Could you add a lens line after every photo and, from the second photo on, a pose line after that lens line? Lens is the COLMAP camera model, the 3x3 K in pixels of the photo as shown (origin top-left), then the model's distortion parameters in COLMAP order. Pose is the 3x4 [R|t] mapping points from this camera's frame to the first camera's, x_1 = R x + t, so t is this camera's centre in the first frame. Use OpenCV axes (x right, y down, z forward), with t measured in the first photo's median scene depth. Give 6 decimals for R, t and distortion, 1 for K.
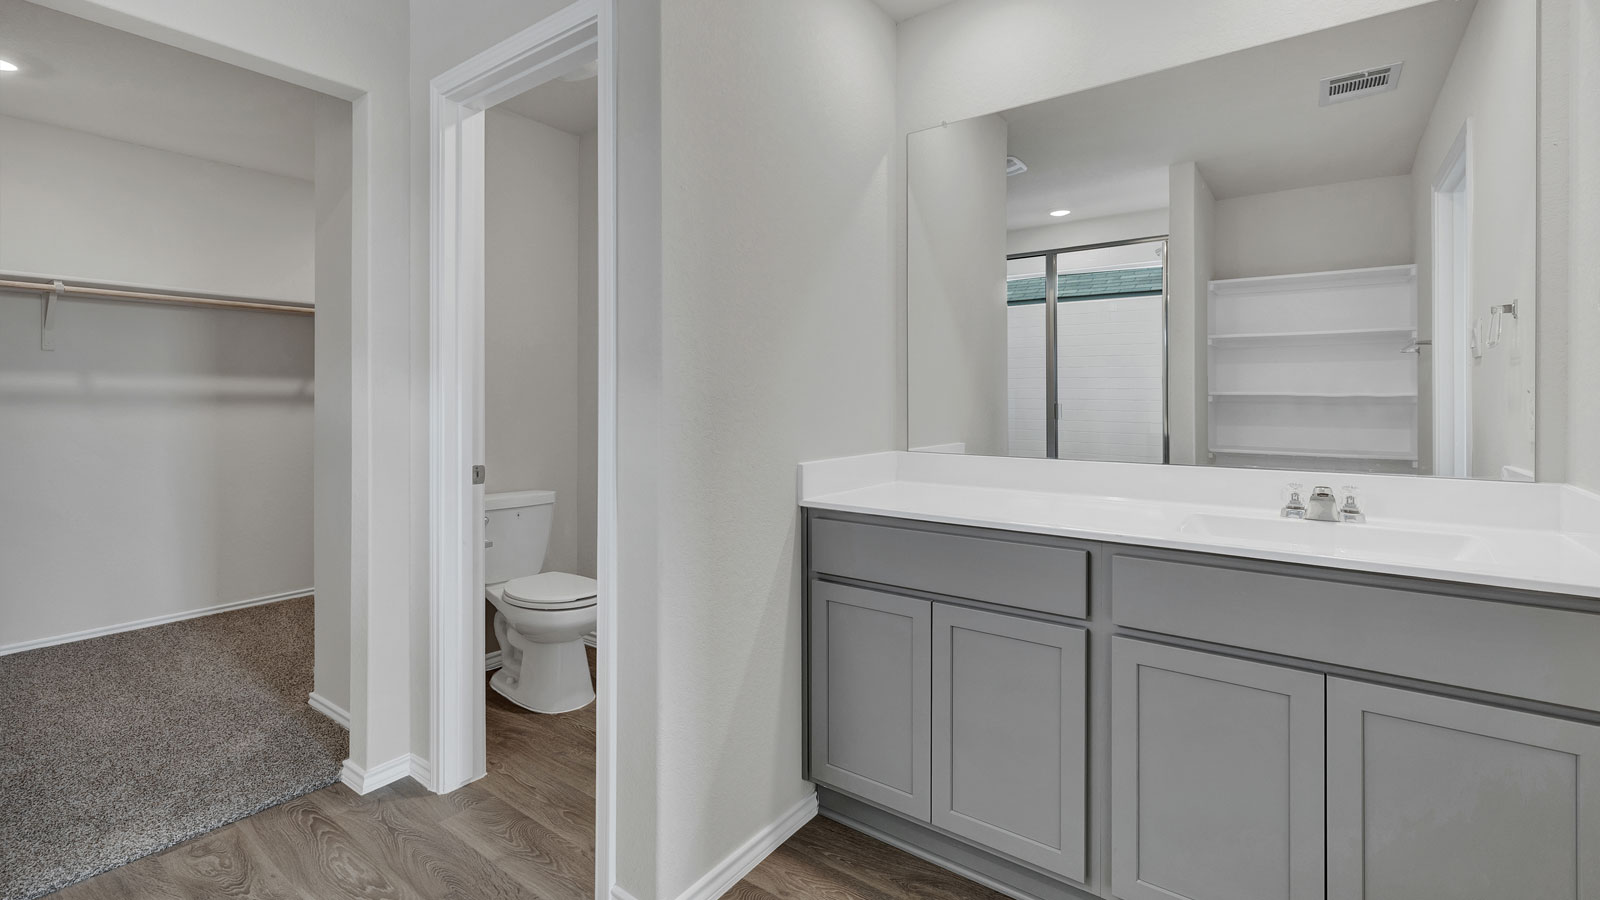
lens RADIAL K [[717.7, 0, 815.0], [0, 717.7, 501.2], [0, 0, 1]] dist [-0.001879, 0.001434]
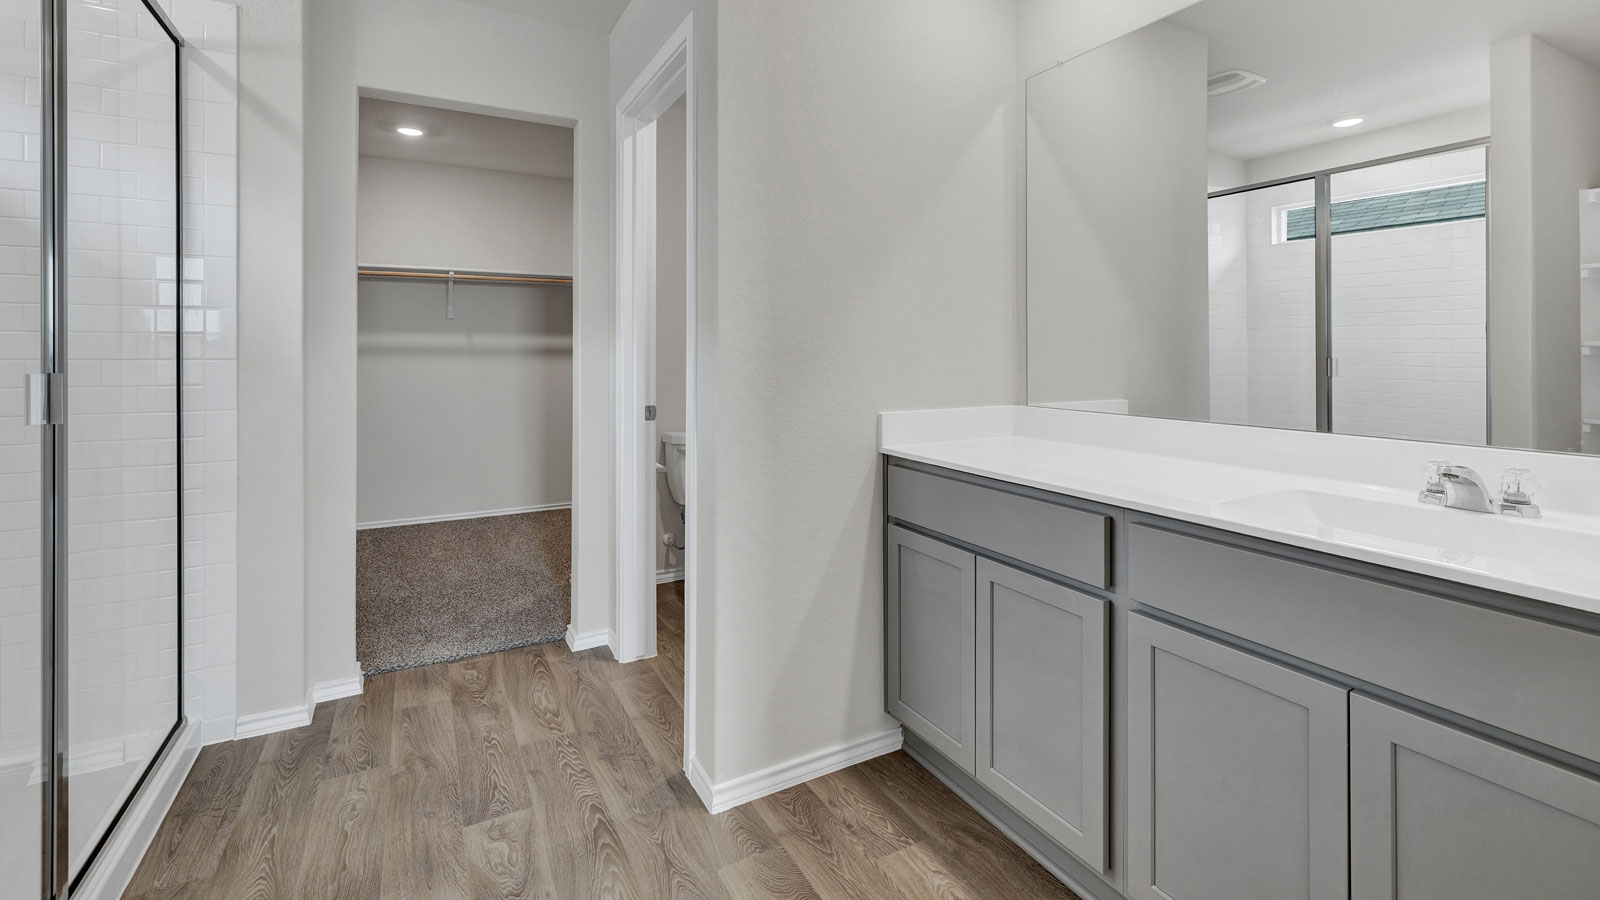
lens RADIAL K [[717.7, 0, 805.1], [0, 717.7, 463.3], [0, 0, 1]] dist [-0.001879, 0.001434]
pose [[0.897261, 0.067717, -0.436276, 0.340410], [-0.062142, 0.997701, 0.027056, 0.000201], [0.437105, 0.002835, 0.899406, -0.004912]]
